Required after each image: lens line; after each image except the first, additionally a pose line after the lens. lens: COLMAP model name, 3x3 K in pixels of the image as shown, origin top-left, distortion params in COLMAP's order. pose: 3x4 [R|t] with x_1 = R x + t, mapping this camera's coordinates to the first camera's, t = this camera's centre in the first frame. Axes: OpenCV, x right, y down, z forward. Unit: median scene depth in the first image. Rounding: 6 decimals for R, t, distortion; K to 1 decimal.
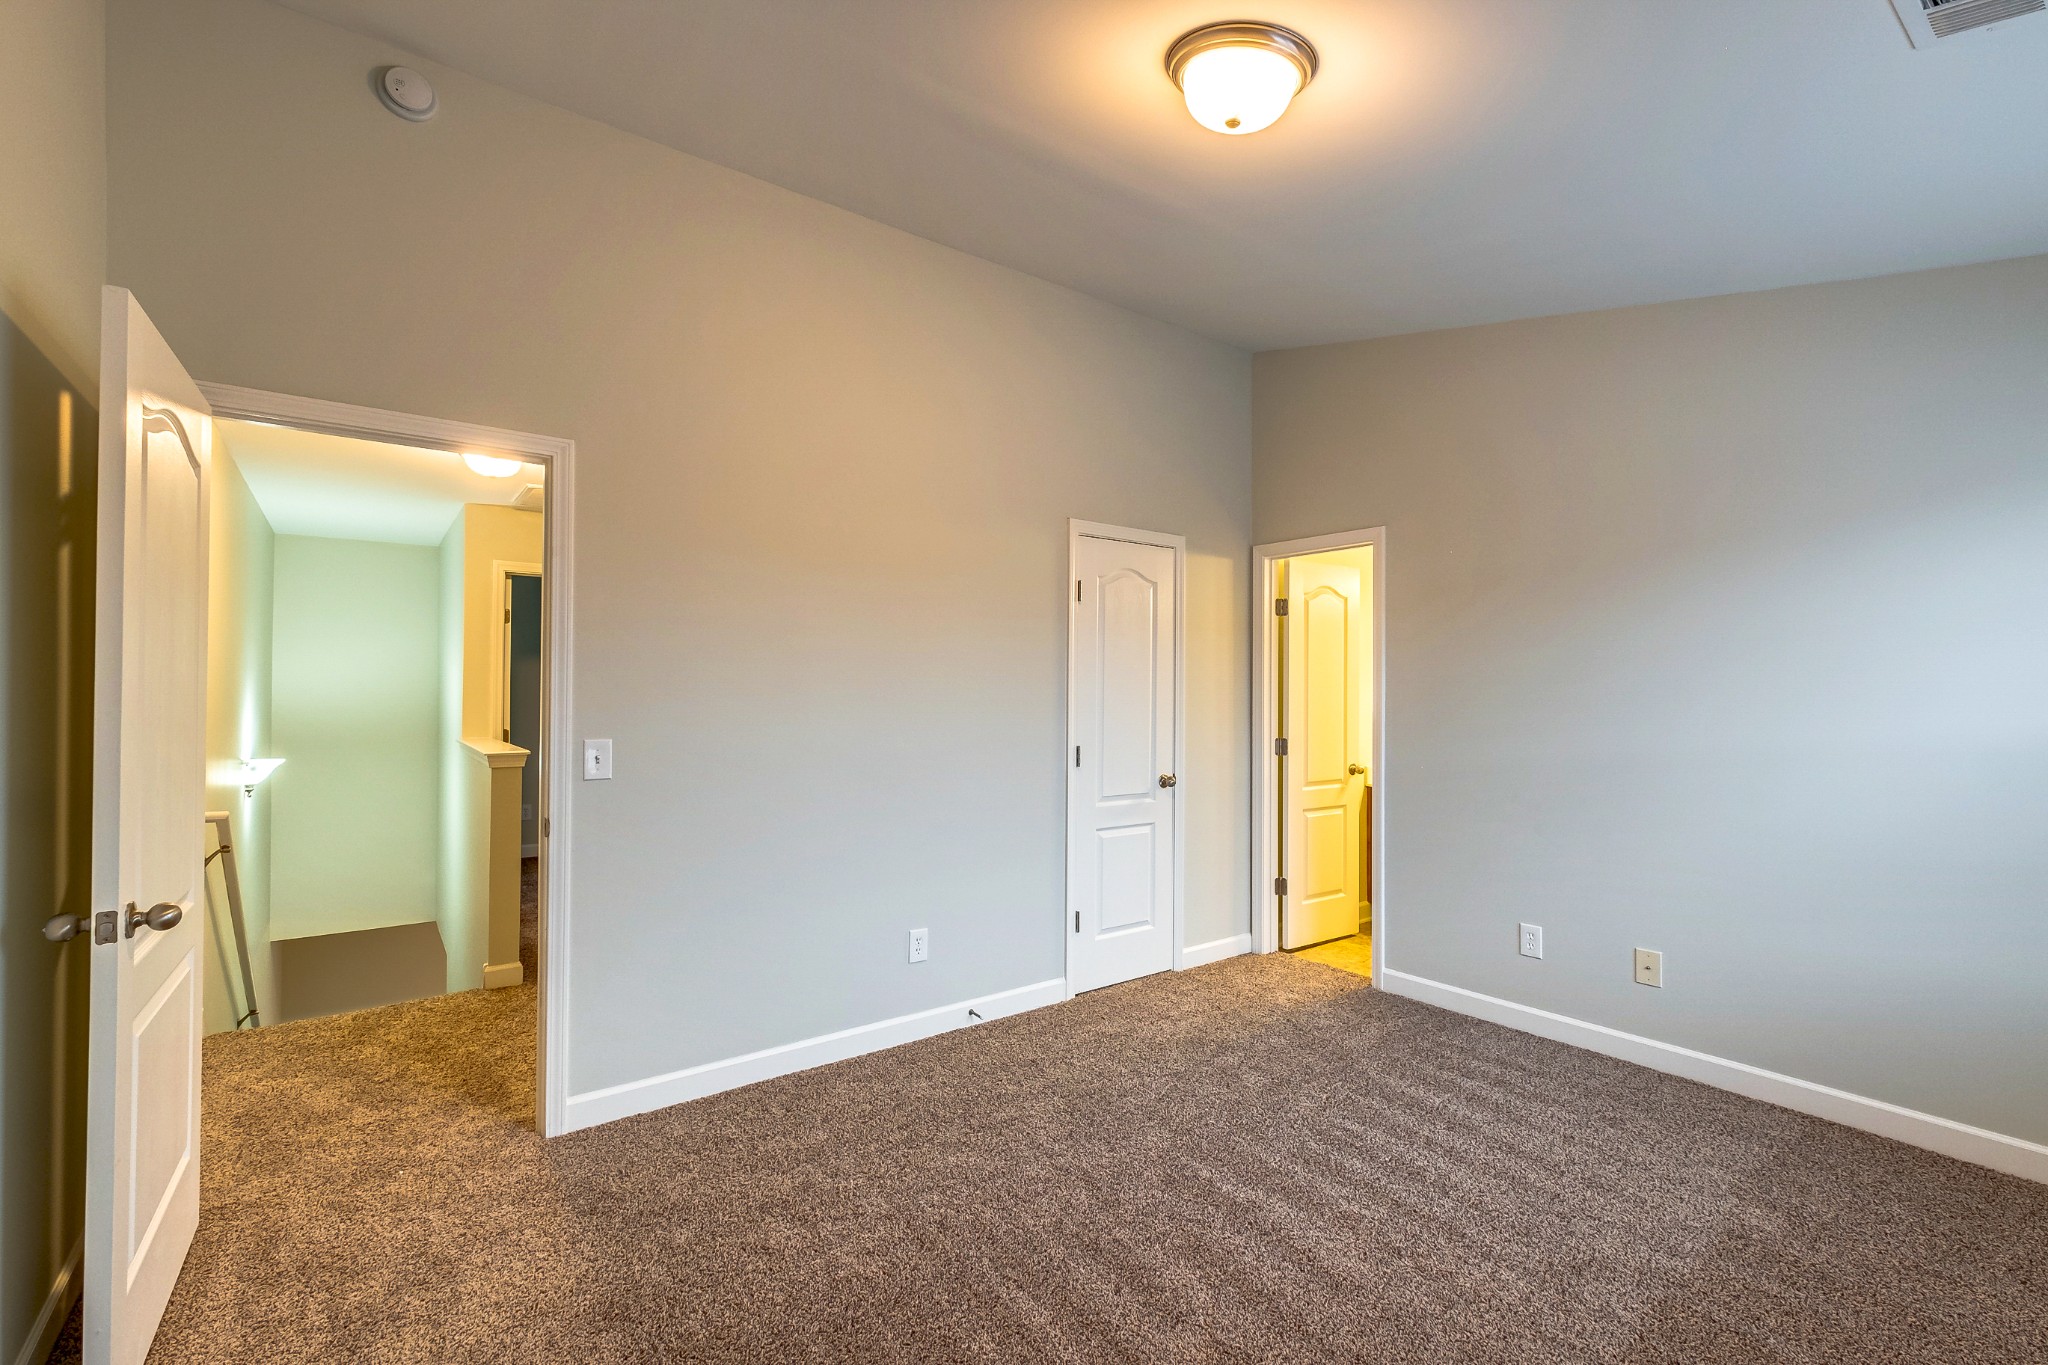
lens RADIAL K [[889.7, 0, 1018.3], [0, 889.7, 683.2], [0, 0, 1]] dist [-0.000870, 0.001248]
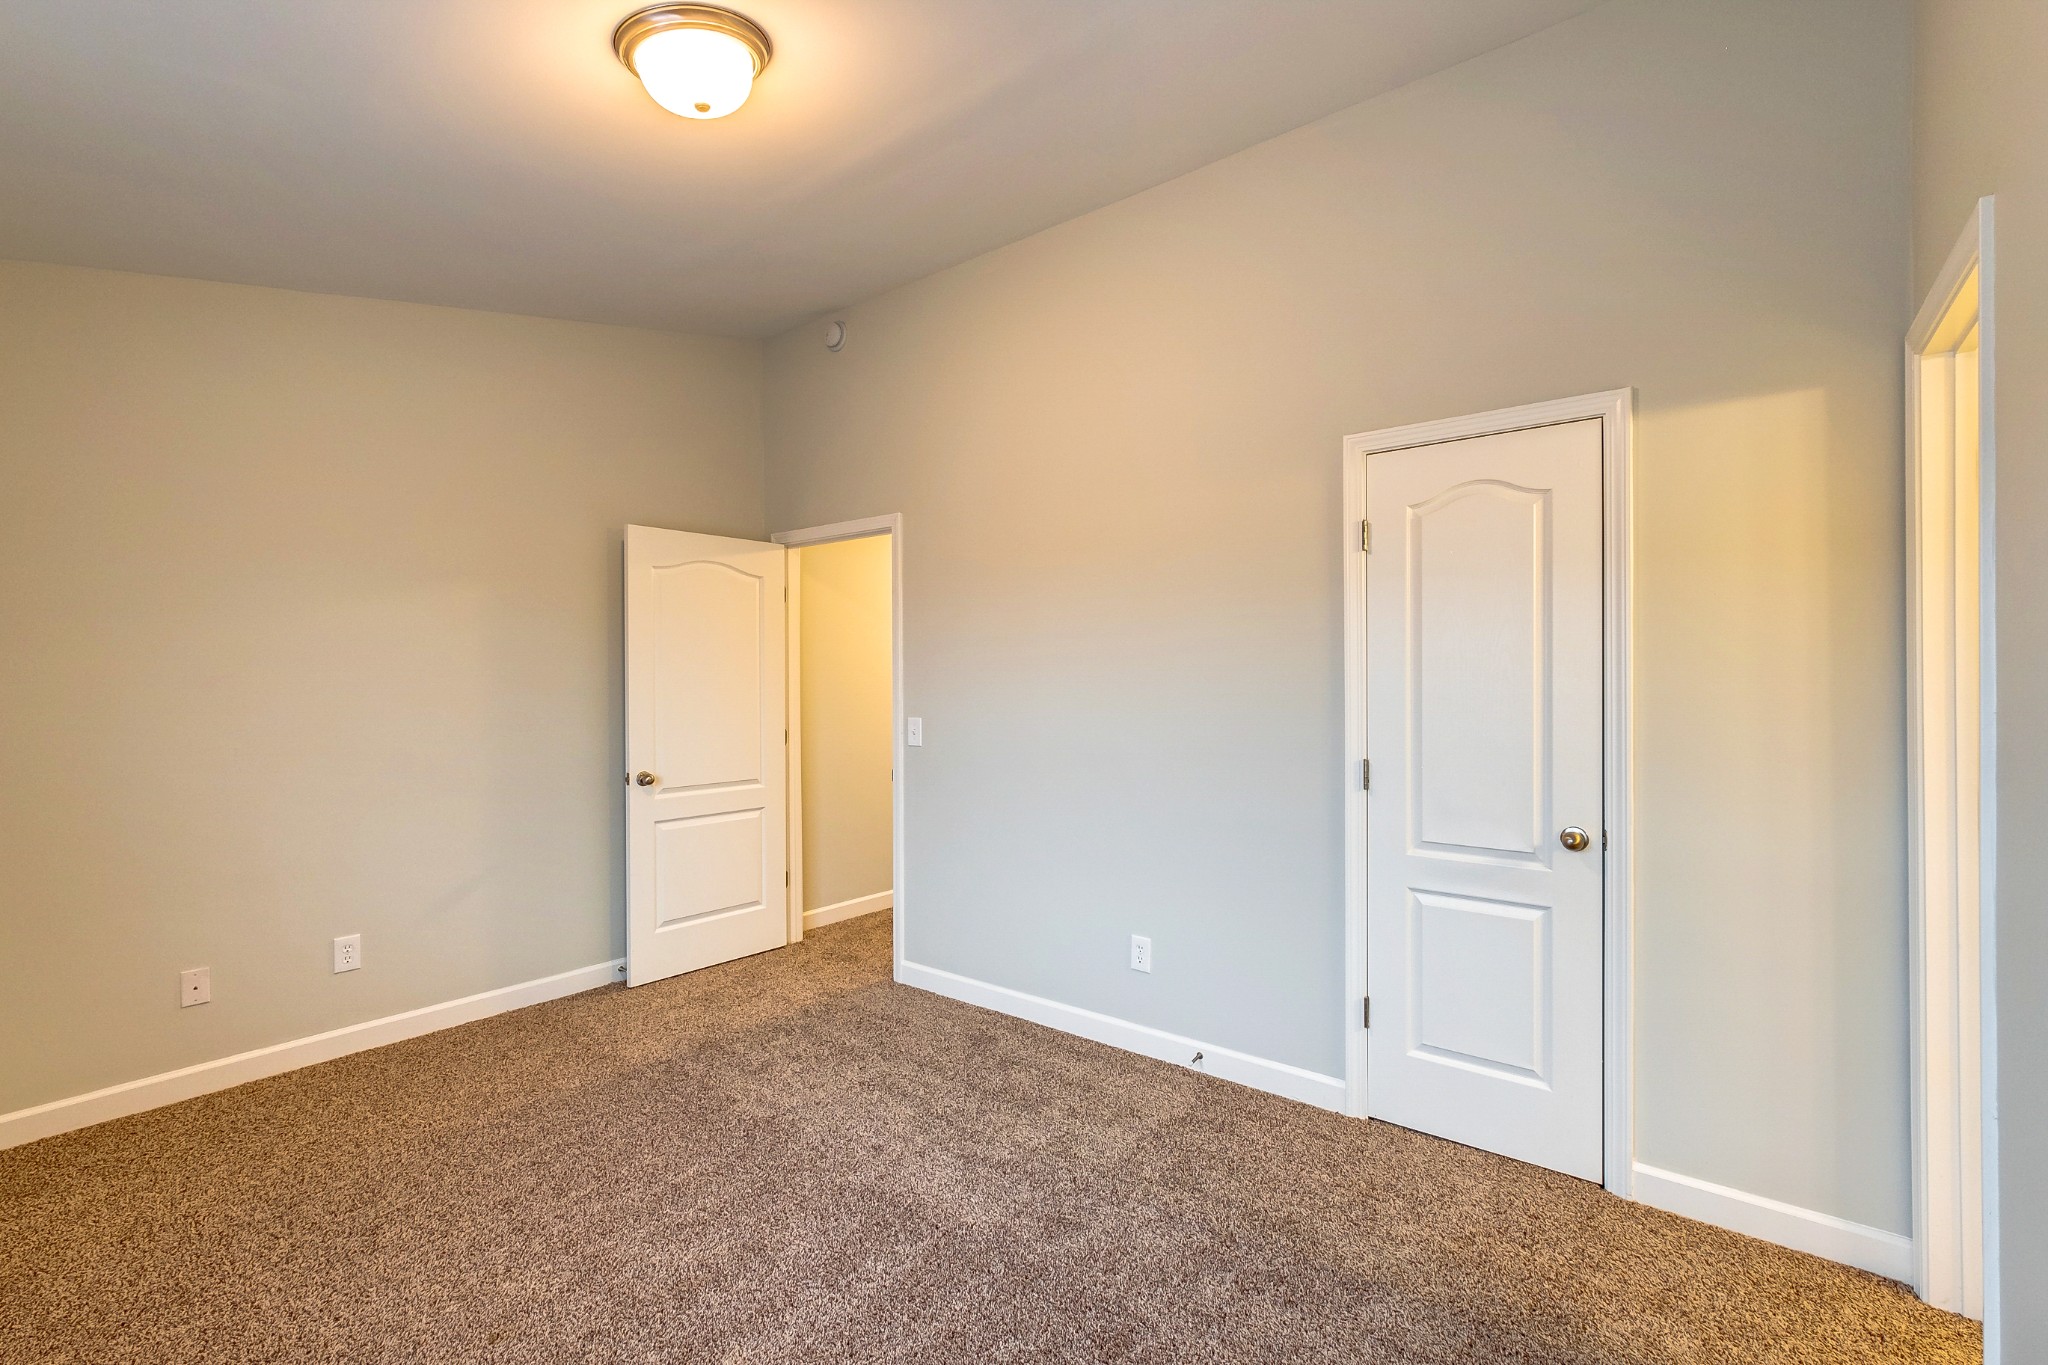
lens RADIAL K [[889.7, 0, 1018.3], [0, 889.7, 683.2], [0, 0, 1]] dist [-0.000870, 0.001248]
pose [[0.255589, -0.004140, -0.966777, 0.677258], [0.015437, 0.999881, -0.000201, 0.007178], [0.966662, -0.014873, 0.255623, 0.568876]]
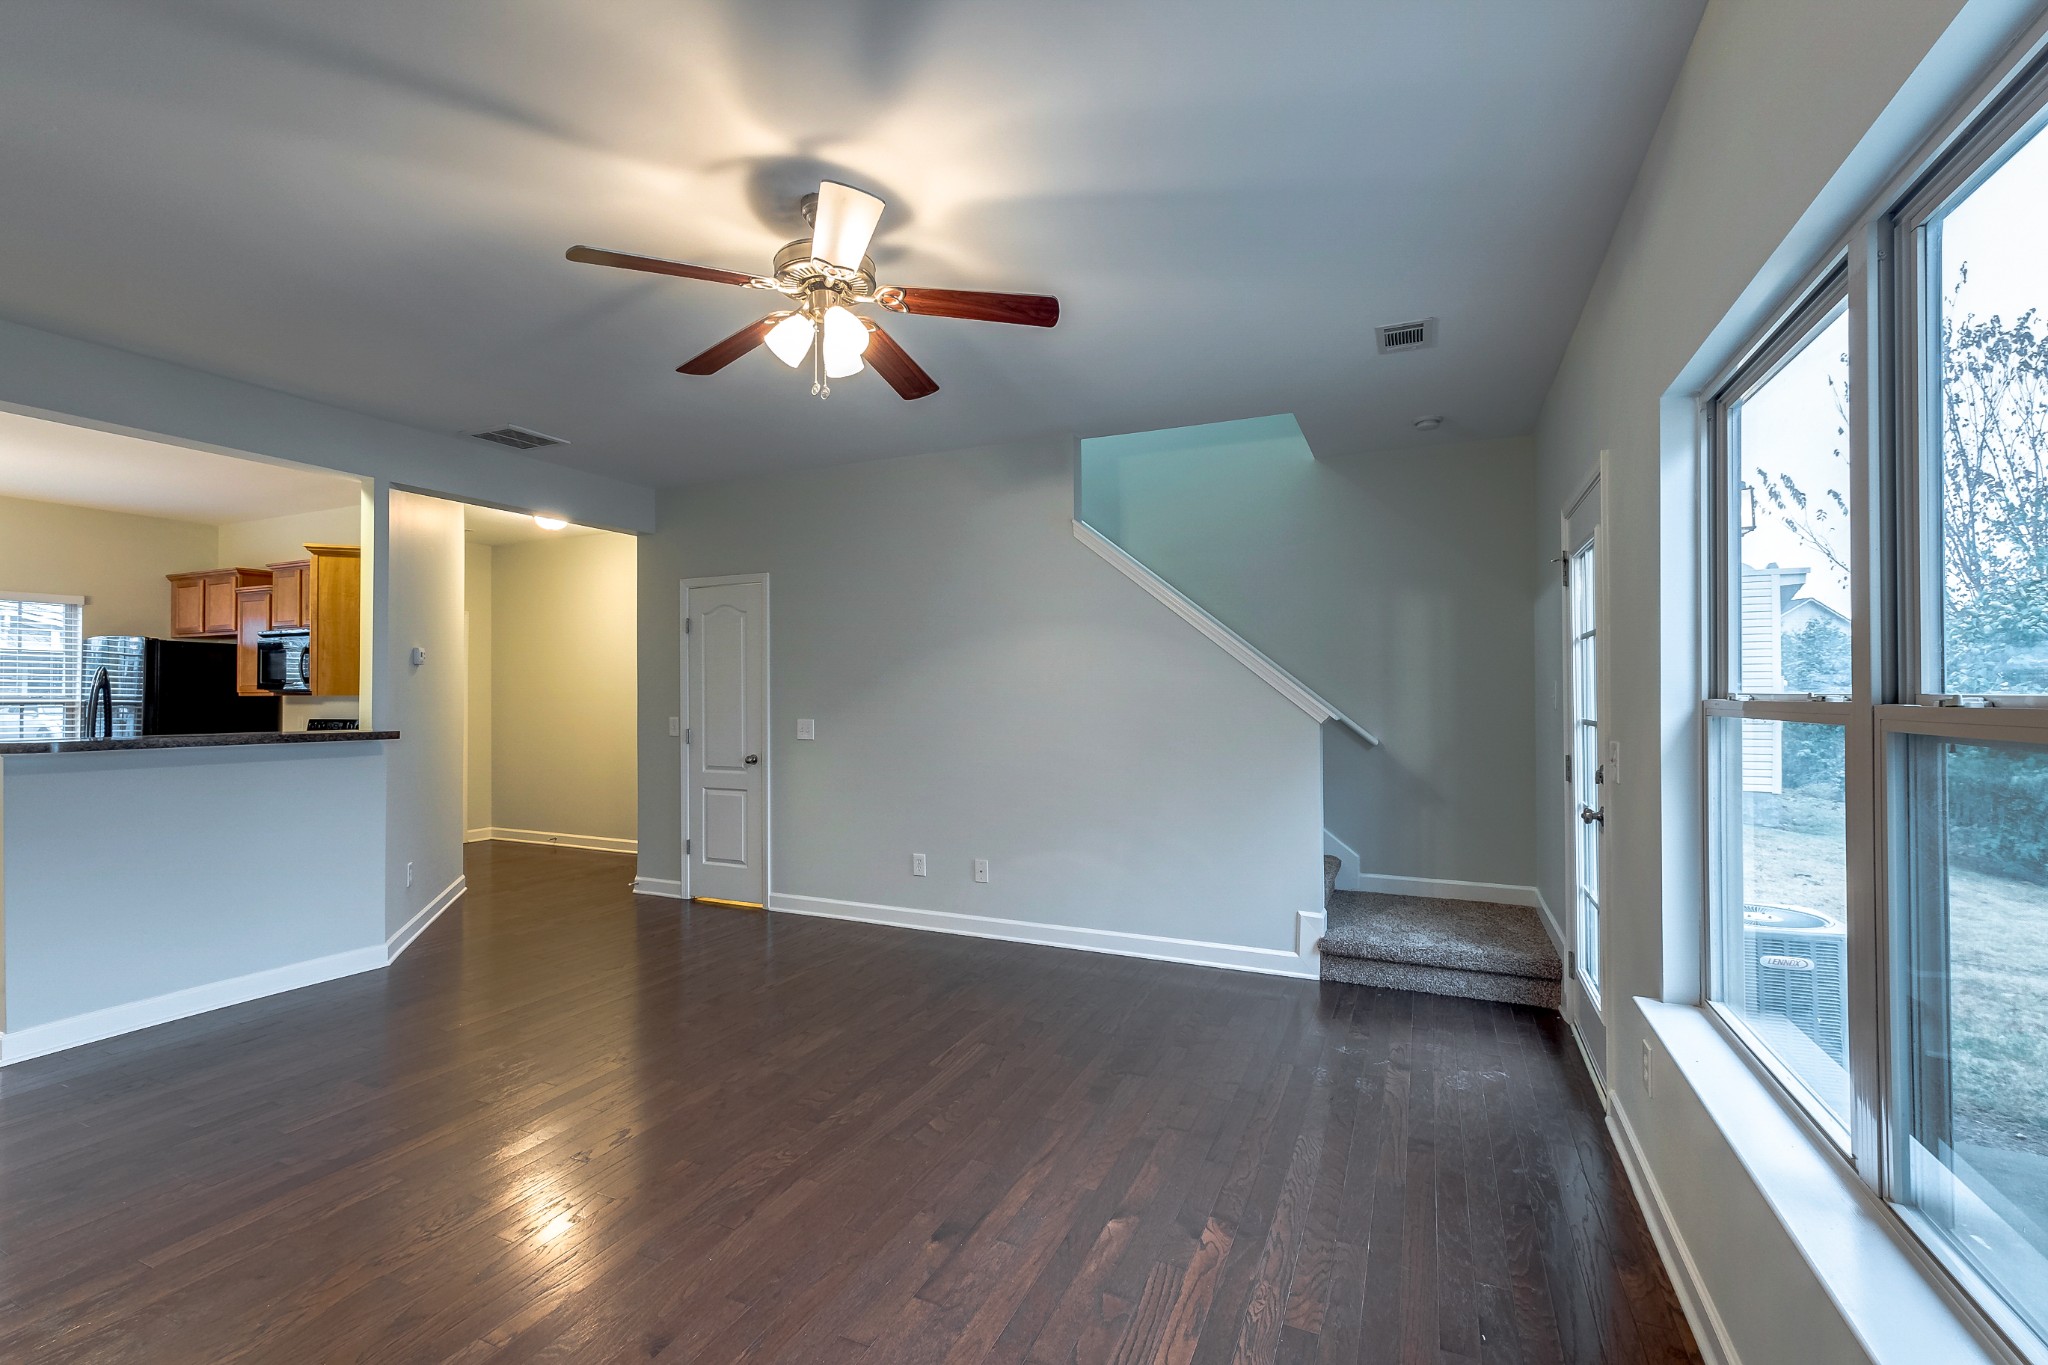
lens RADIAL K [[889.7, 0, 1018.3], [0, 889.7, 683.2], [0, 0, 1]] dist [-0.000870, 0.001248]
pose [[0.494259, -0.014904, -0.869187, 1.660987], [0.013147, 0.999867, -0.009669, 0.014131], [0.869215, -0.006648, 0.494389, 0.753572]]
